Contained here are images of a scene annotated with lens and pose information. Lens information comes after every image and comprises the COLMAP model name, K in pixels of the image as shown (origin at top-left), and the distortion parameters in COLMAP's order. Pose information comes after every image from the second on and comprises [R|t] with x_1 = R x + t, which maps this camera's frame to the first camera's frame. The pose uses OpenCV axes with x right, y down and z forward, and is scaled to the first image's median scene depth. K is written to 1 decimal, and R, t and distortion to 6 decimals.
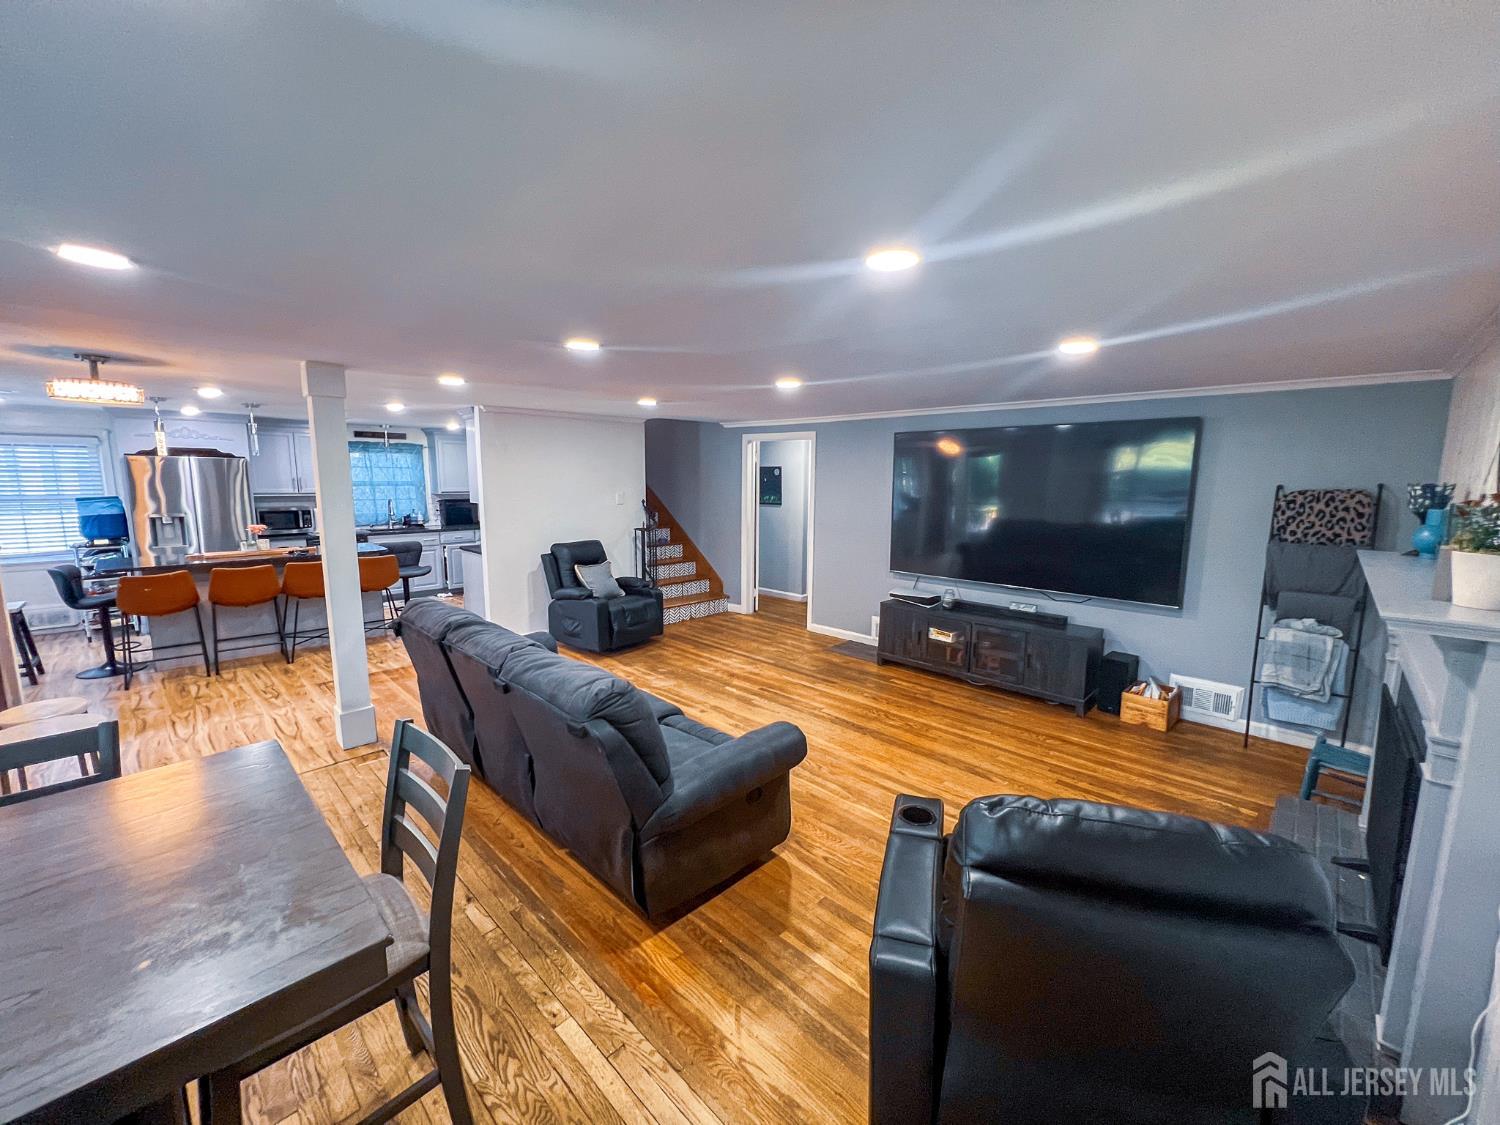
lens RADIAL K [[603.1, 0, 753.6], [0, 603.1, 562.1], [0, 0, 1]] dist [-0.002742, 0.000787]
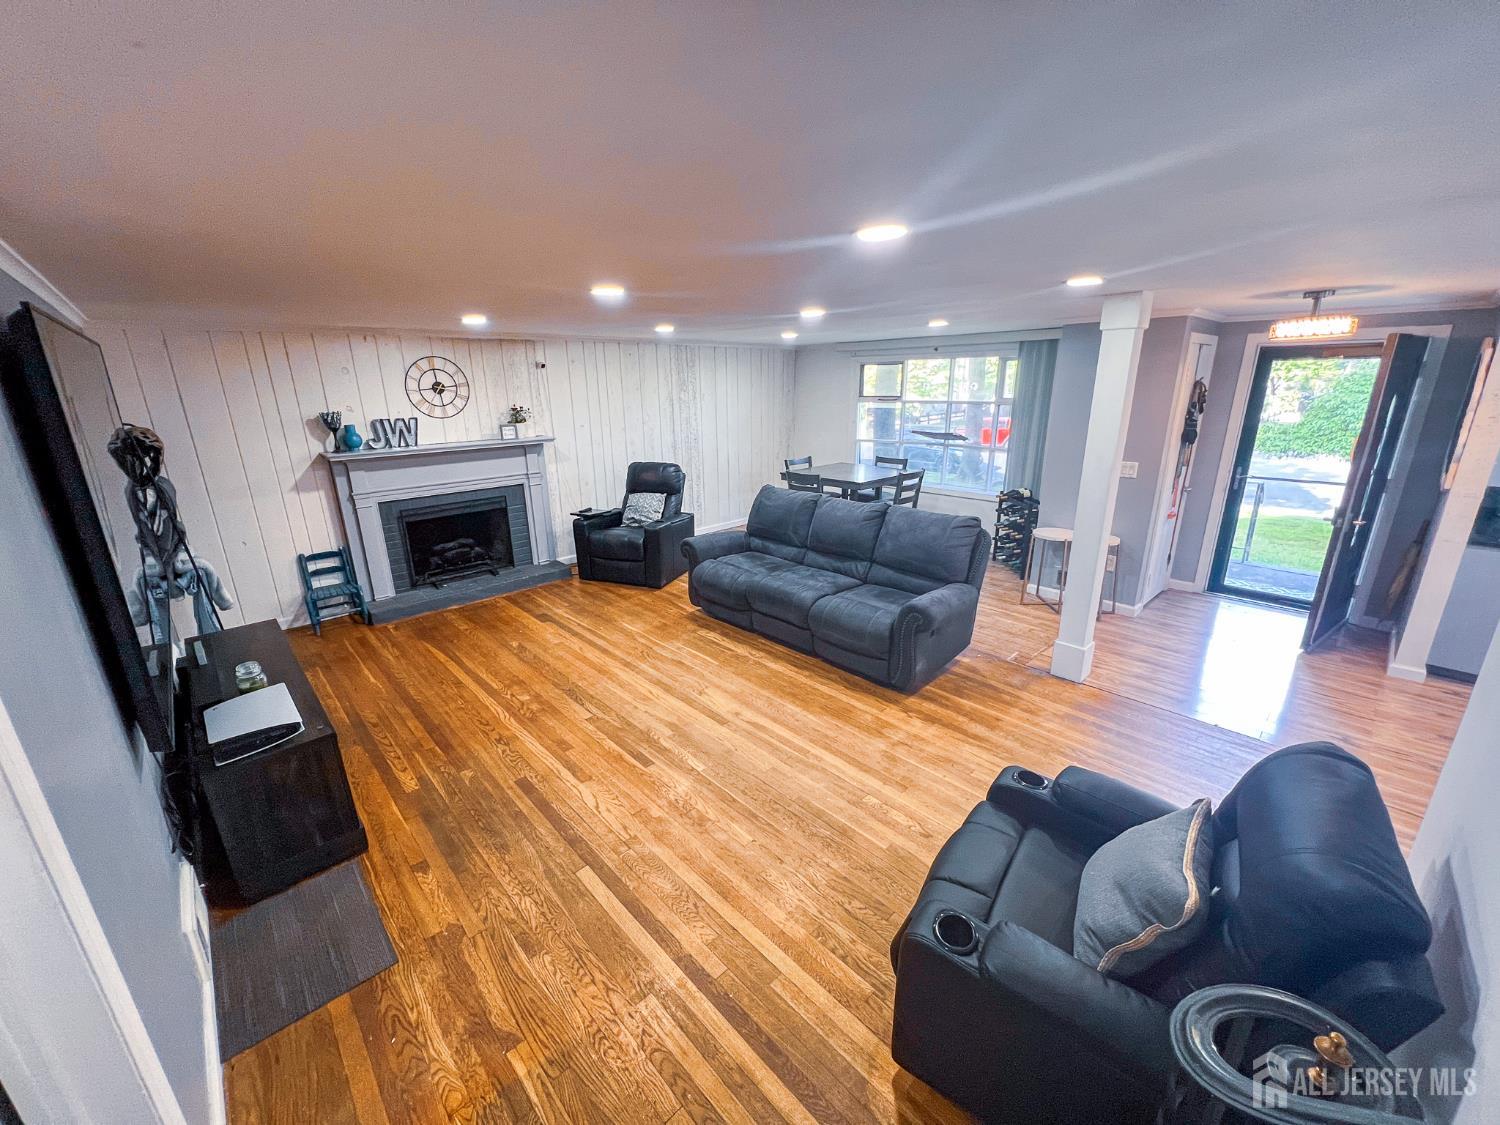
lens RADIAL K [[603.1, 0, 751.2], [0, 603.1, 564.7], [0, 0, 1]] dist [-0.002742, 0.000787]
pose [[-0.998950, -0.011523, 0.044350, -0.123197], [0.008670, 0.902848, 0.429873, -0.255341], [-0.044995, 0.429806, -0.901799, 1.494413]]
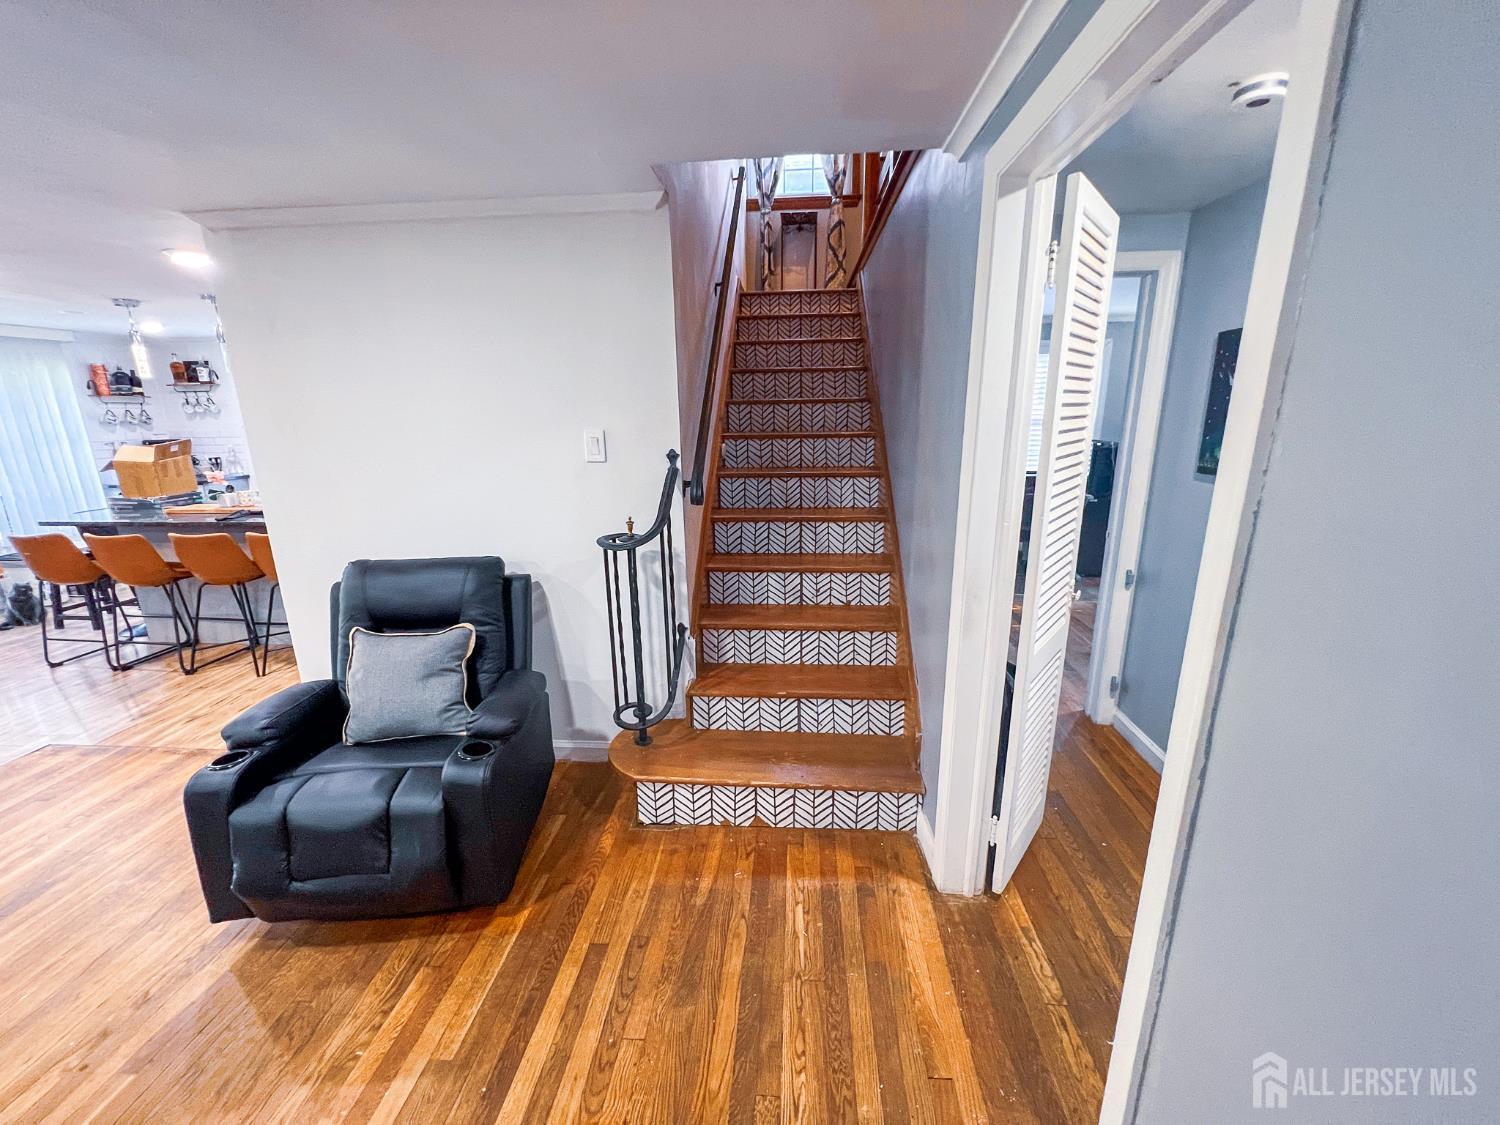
lens RADIAL K [[603.7, 0, 747.1], [0, 603.7, 560.8], [0, 0, 1]] dist [-0.003802, 0.000048]
pose [[0.634358, 0.175399, -0.752878, 0.166847], [-0.090140, 0.984059, 0.153307, -0.142423], [0.767766, -0.029387, 0.640056, 1.174348]]
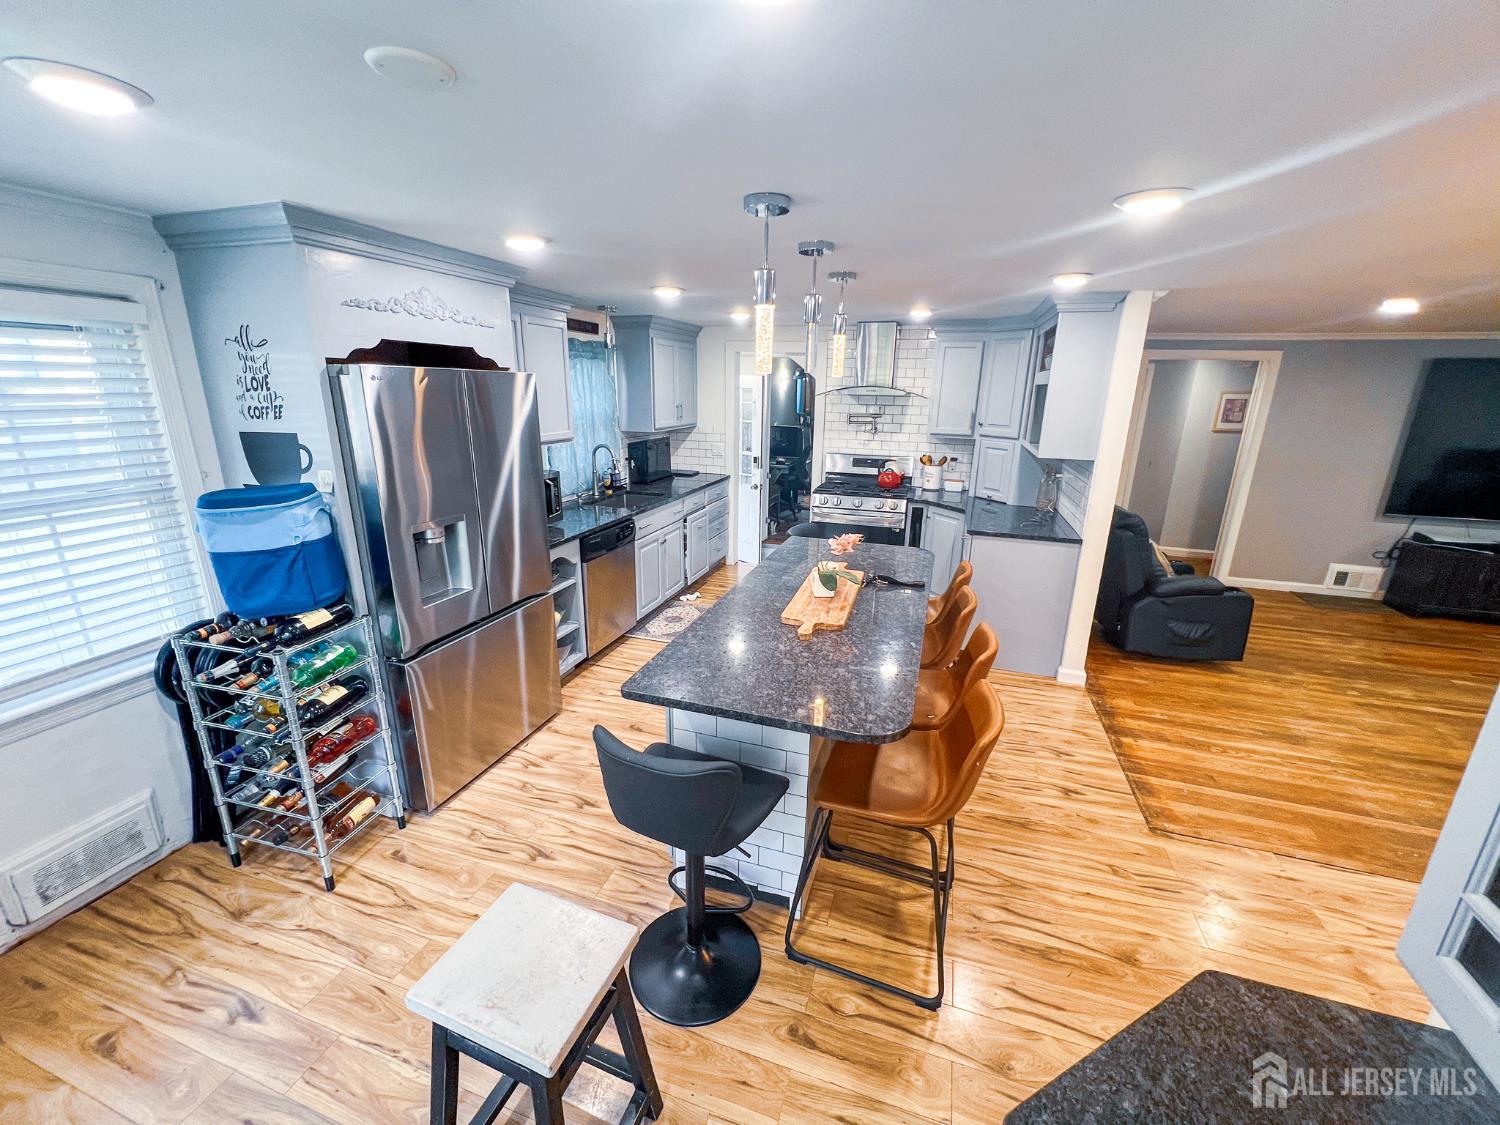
lens RADIAL K [[603.7, 0, 749.1], [0, 603.7, 559.4], [0, 0, 1]] dist [-0.003802, 0.000048]
pose [[0.897748, -0.115335, 0.425143, -1.243794], [0.054163, 0.986694, 0.153302, -0.132646], [-0.437167, -0.114599, 0.892050, 0.721724]]
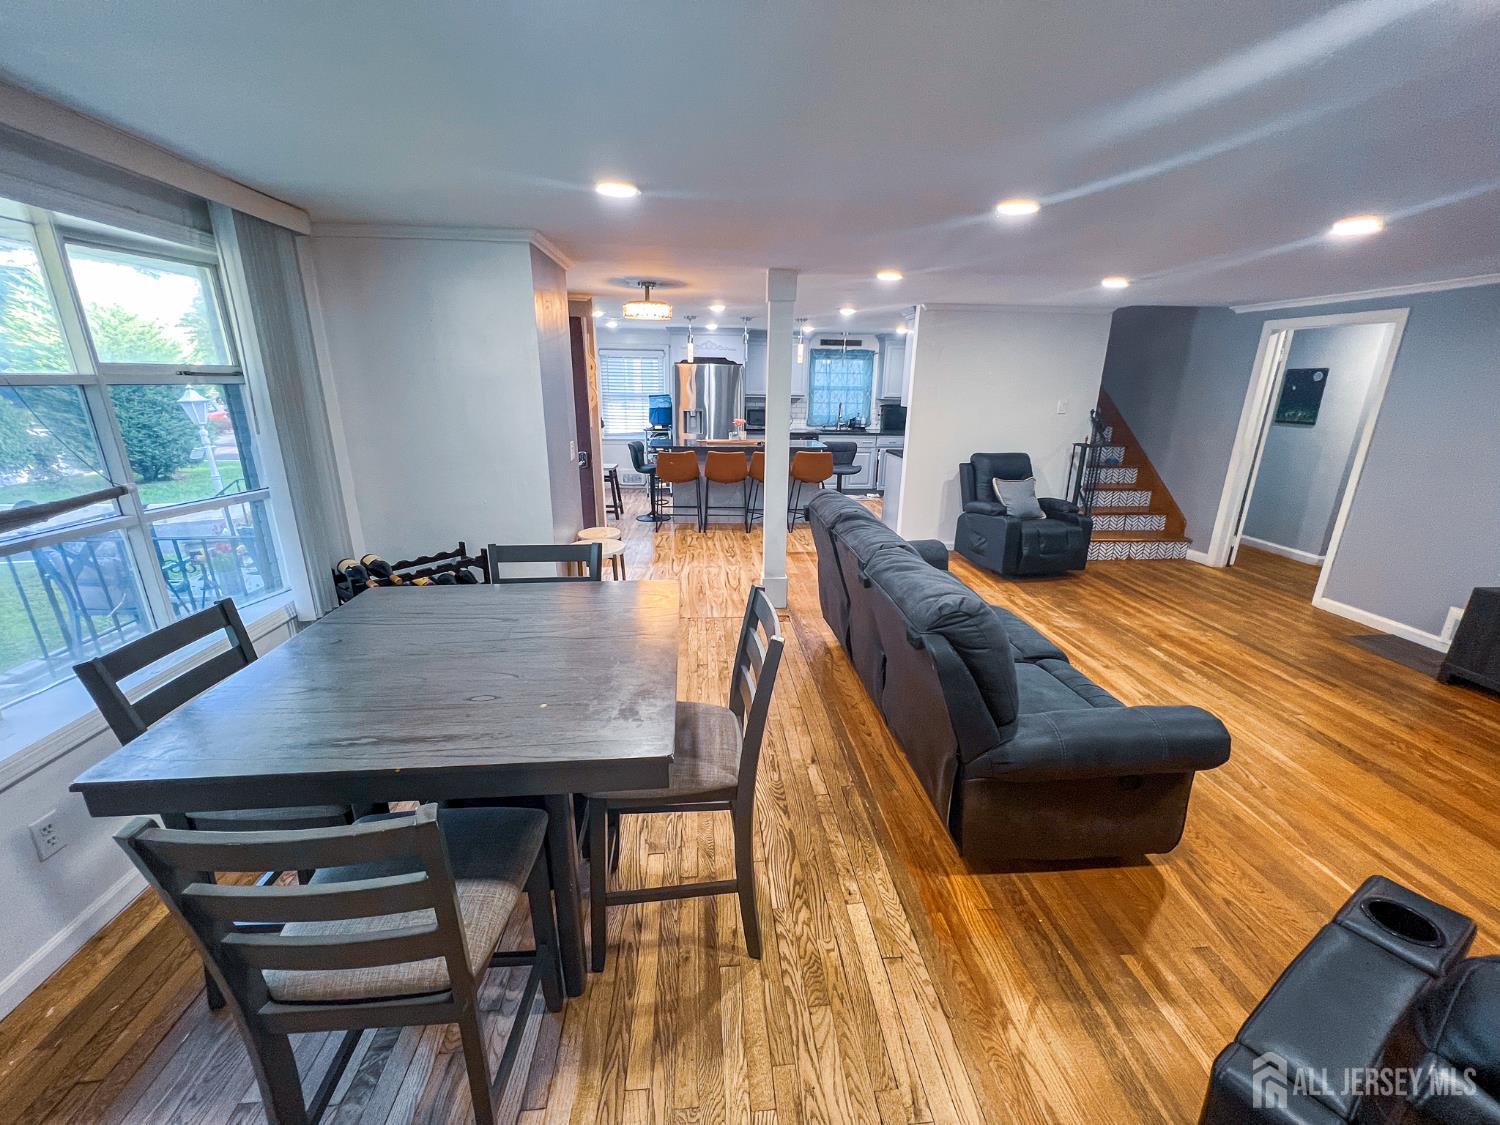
lens RADIAL K [[603.1, 0, 749.4], [0, 603.1, 563.3], [0, 0, 1]] dist [-0.002742, 0.000787]
pose [[0.755253, 0.191355, -0.626878, 0.033617], [-0.100971, 0.978984, 0.177187, 0.008524], [0.647609, -0.070525, 0.758702, 0.051622]]
